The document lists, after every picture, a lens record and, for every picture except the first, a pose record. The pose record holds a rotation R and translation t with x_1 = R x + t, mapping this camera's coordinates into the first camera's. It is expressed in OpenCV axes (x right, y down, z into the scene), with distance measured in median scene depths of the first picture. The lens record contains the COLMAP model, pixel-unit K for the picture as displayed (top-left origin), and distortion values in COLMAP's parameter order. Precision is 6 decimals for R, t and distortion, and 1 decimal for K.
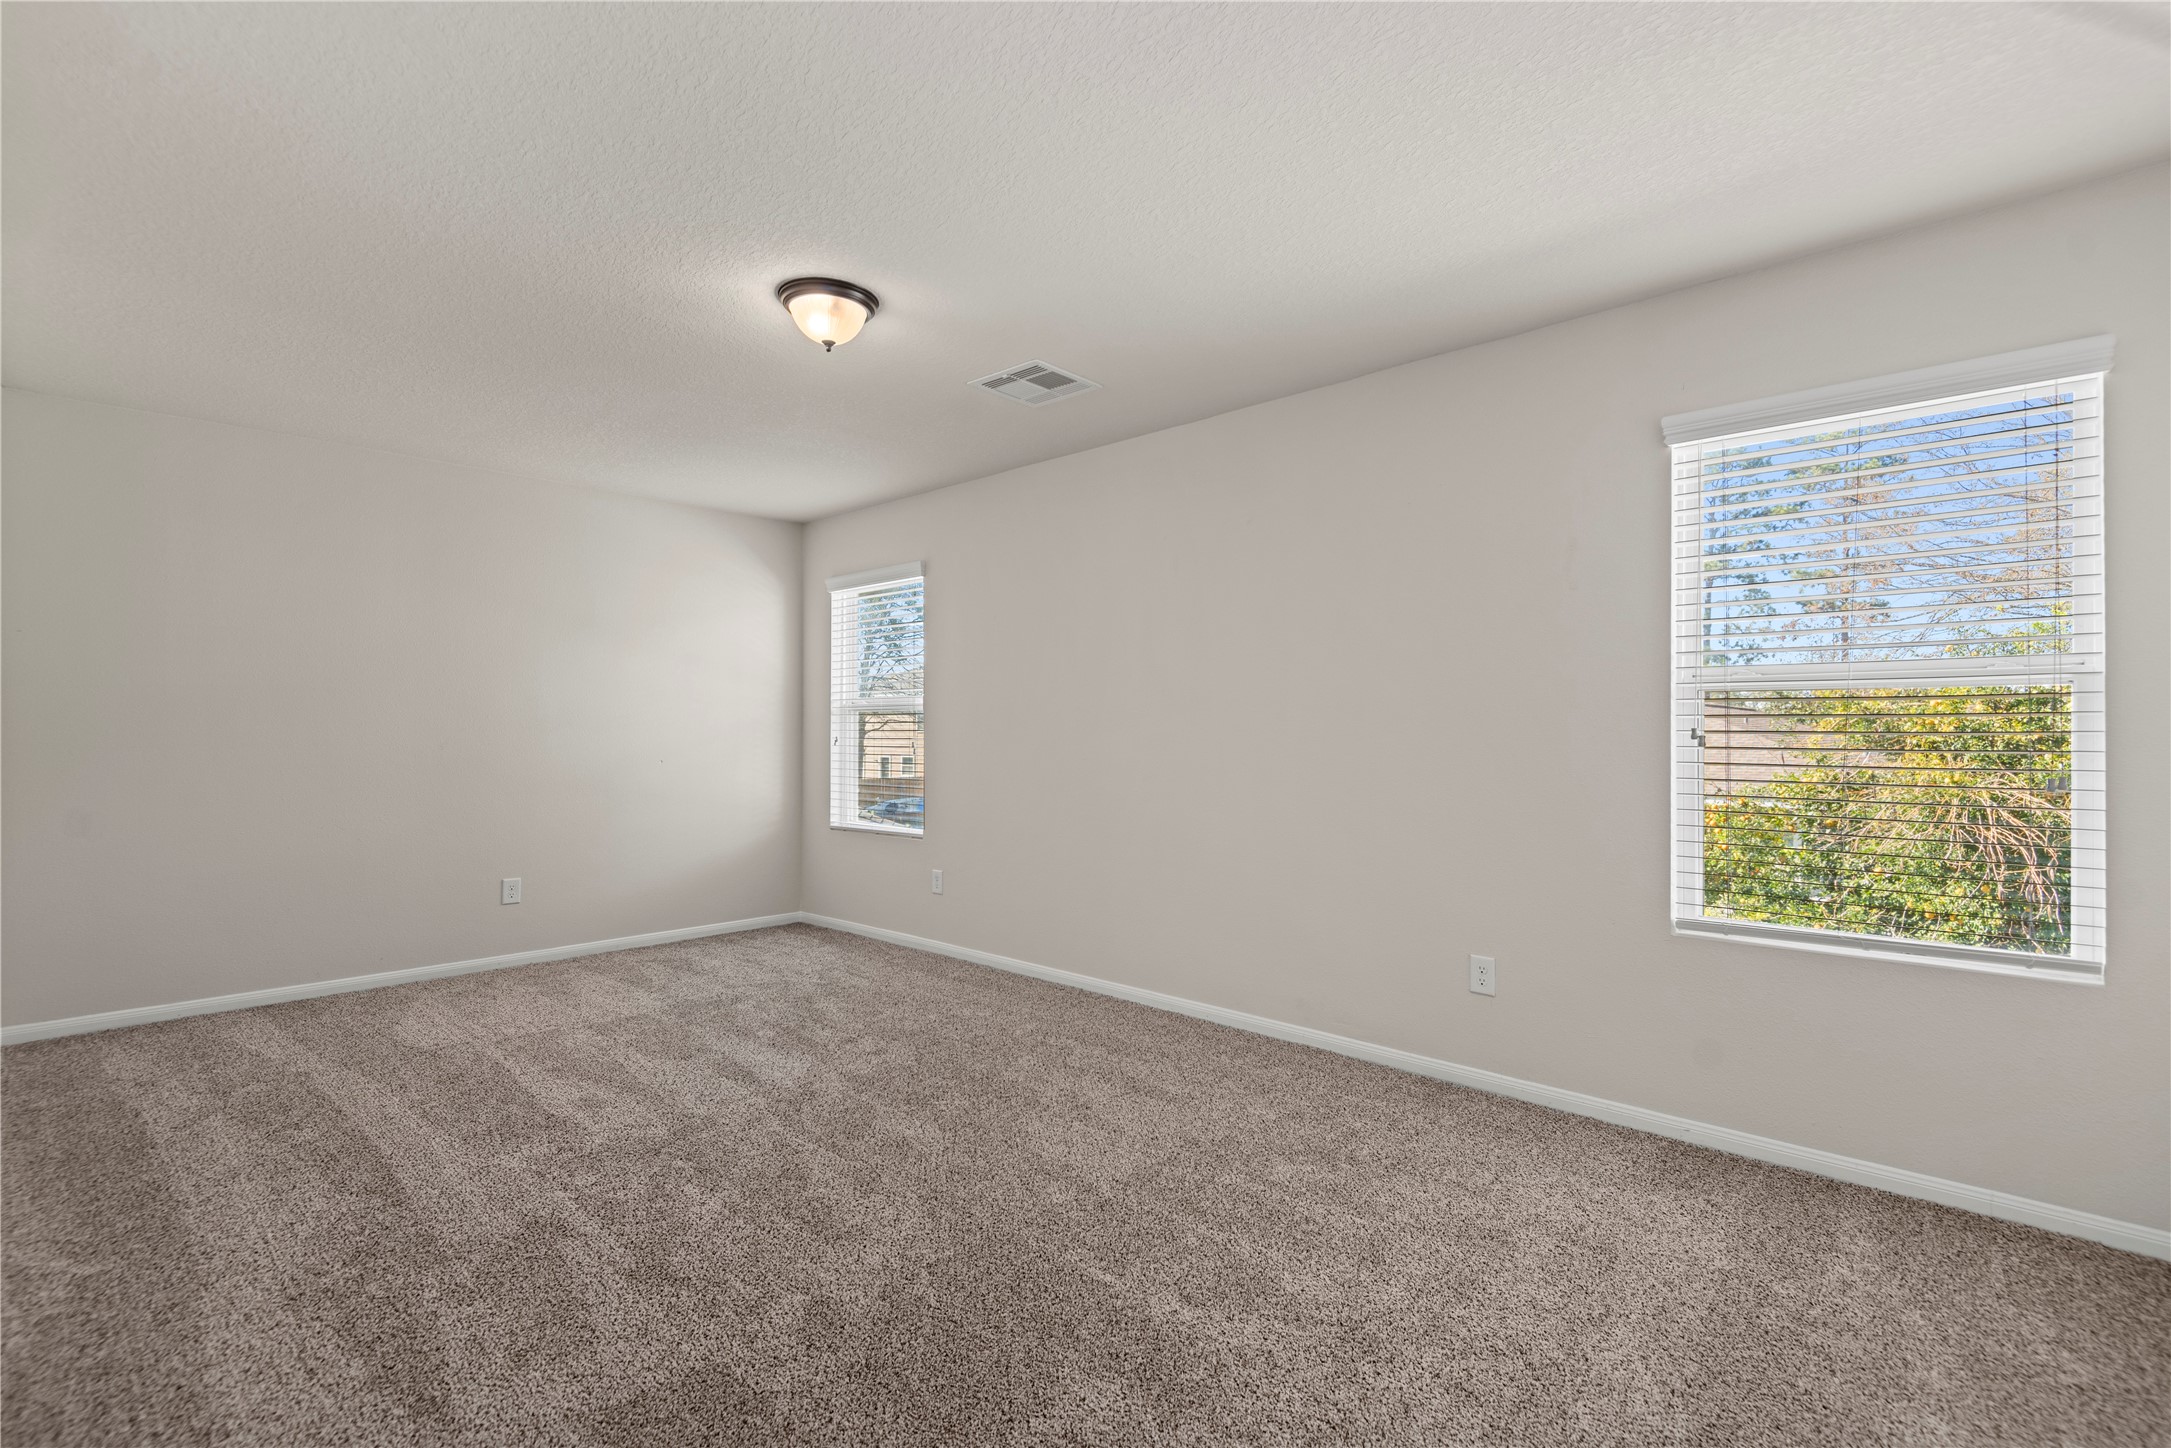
lens RADIAL K [[992.1, 0, 1082.1], [0, 992.1, 730.7], [0, 0, 1]] dist [0.025094, -0.011442]
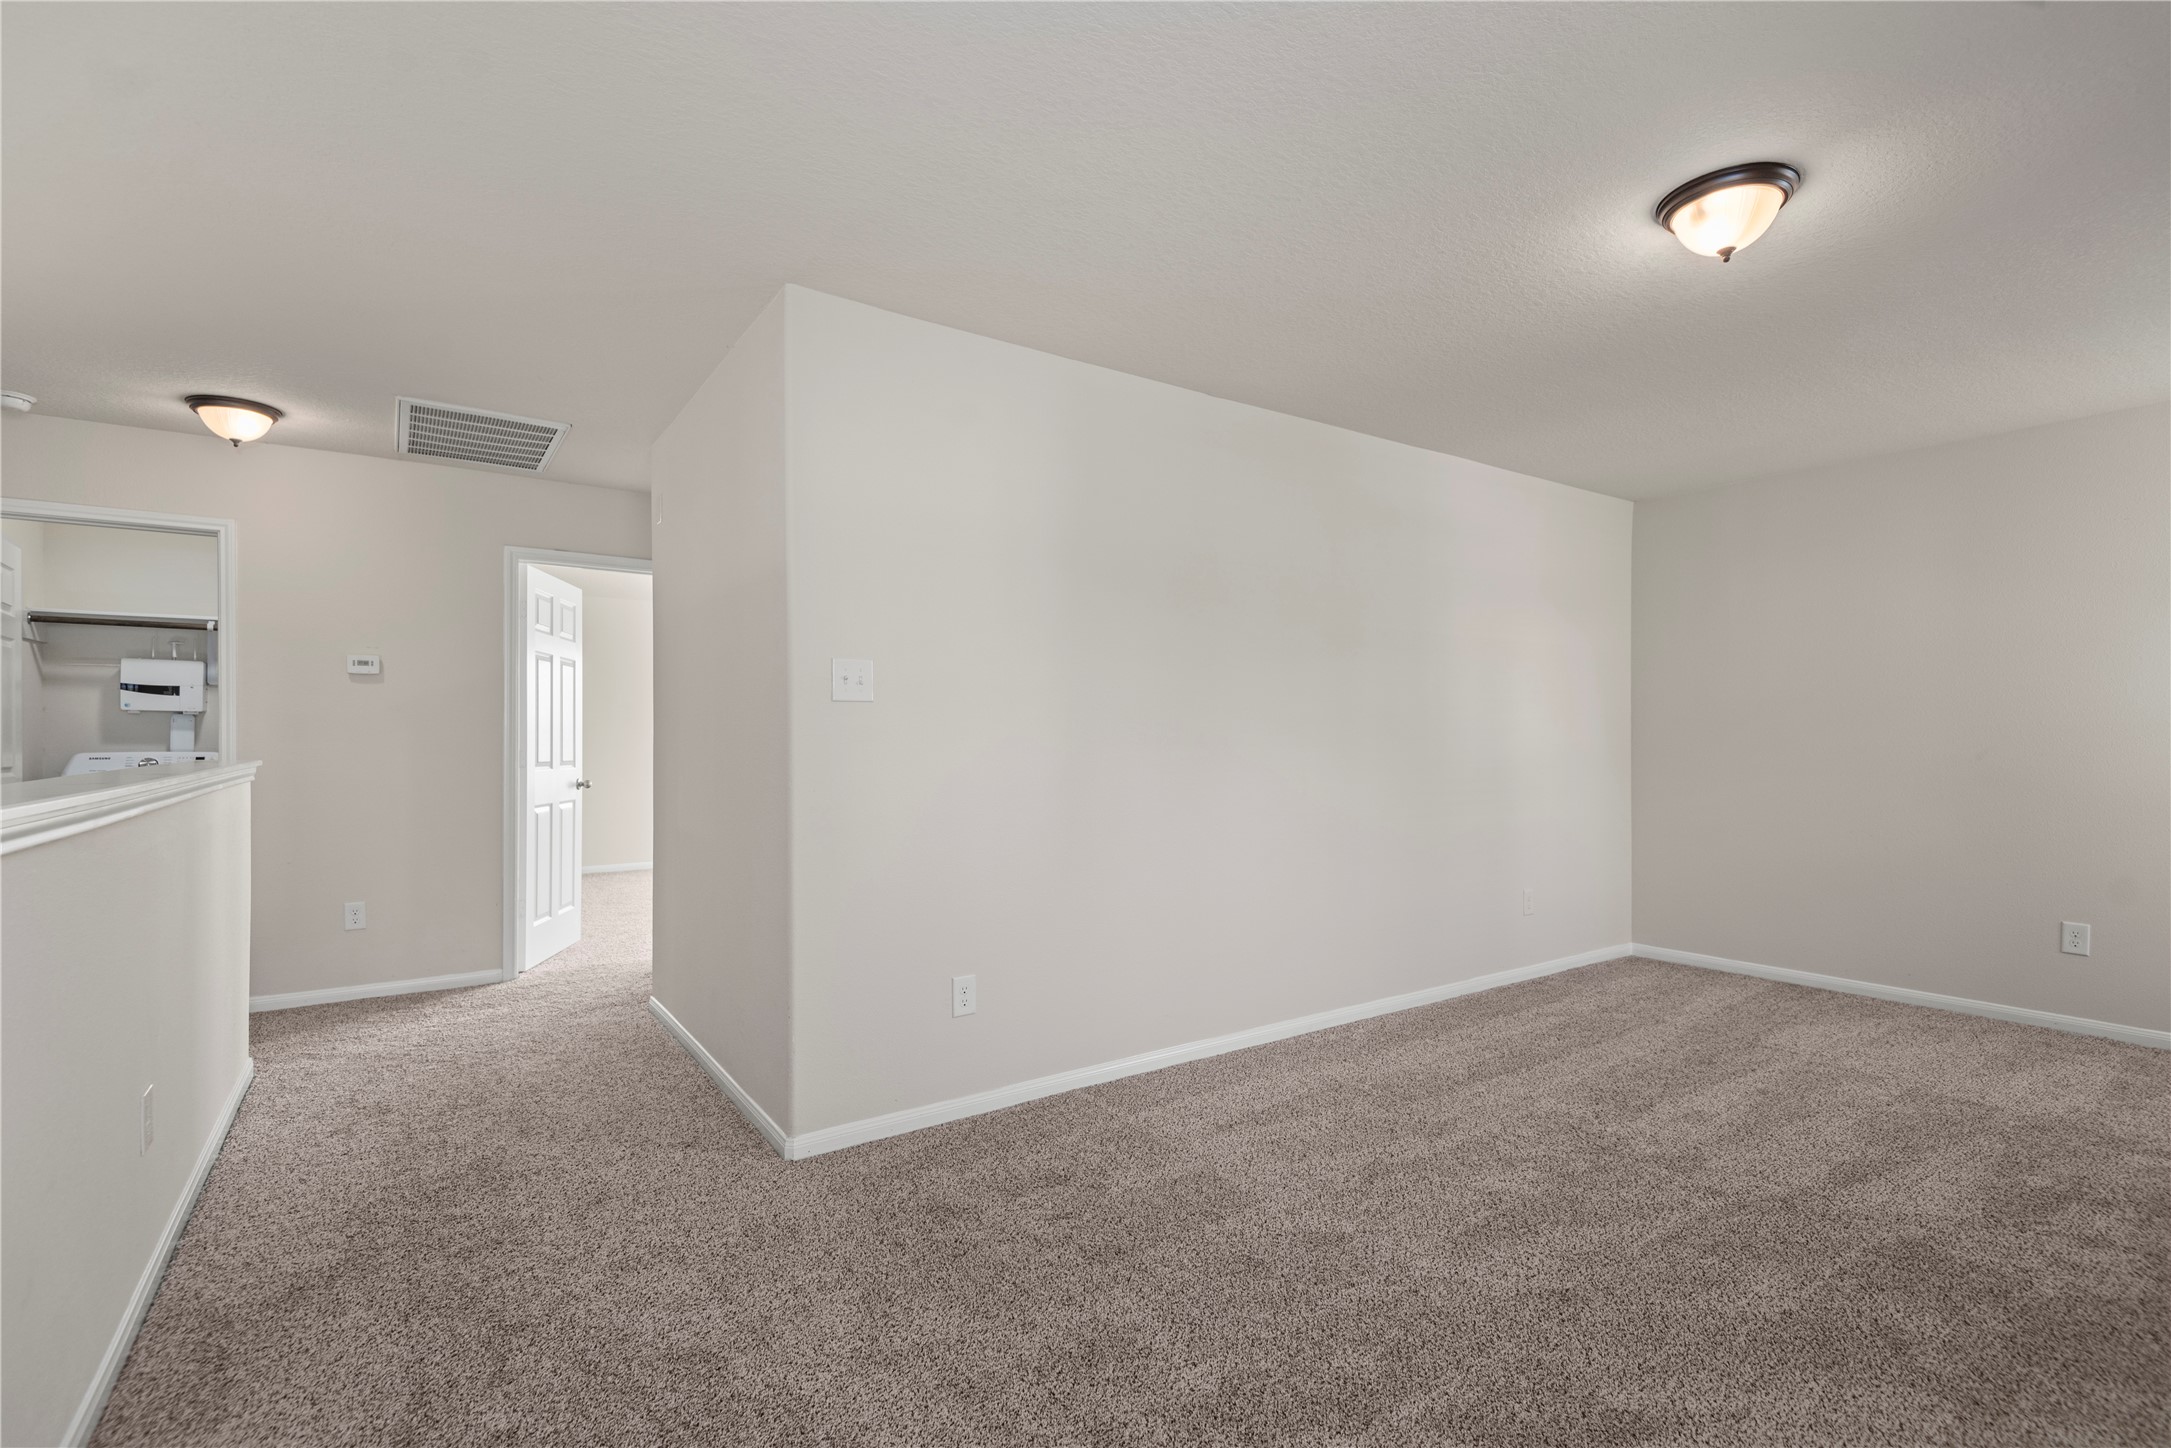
lens RADIAL K [[992.1, 0, 1089.8], [0, 992.1, 729.7], [0, 0, 1]] dist [0.025094, -0.011442]
pose [[-0.209966, -0.013108, -0.977621, 0.577291], [0.002048, 0.999902, -0.013847, 0.005065], [0.977707, -0.004910, -0.209919, 0.604323]]
